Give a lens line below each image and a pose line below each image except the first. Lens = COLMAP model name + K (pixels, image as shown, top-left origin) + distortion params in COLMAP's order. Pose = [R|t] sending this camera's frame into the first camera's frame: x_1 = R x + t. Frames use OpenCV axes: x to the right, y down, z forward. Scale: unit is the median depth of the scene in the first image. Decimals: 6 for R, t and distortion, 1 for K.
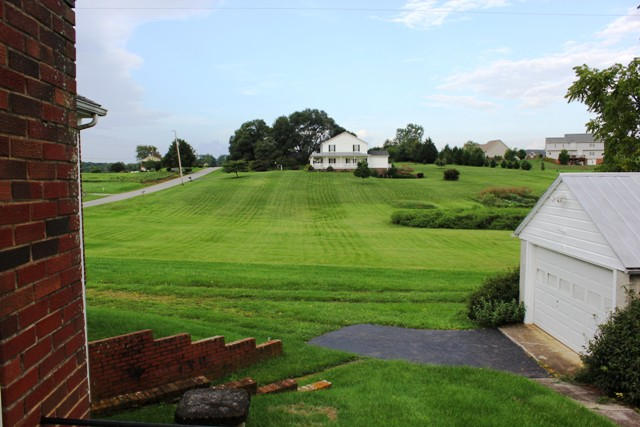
lens RADIAL K [[537.2, 0, 319.8], [0, 537.2, 214.1], [0, 0, 1]] dist [-0.145961, 0.118705]
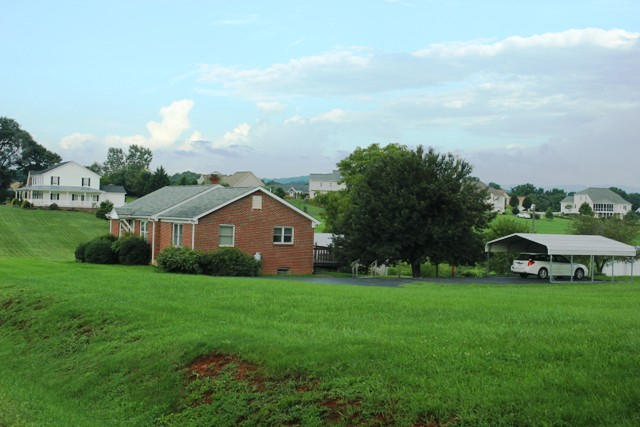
lens RADIAL K [[972.8, 0, 320.0], [0, 972.8, 213.1], [0, 0, 1]] dist [-0.021315, 0.000000]
pose [[0.915403, 0.039570, 0.400589, -0.143010], [-0.011470, 0.997317, -0.072305, 0.018767], [-0.402375, 0.061593, 0.913400, -0.353434]]
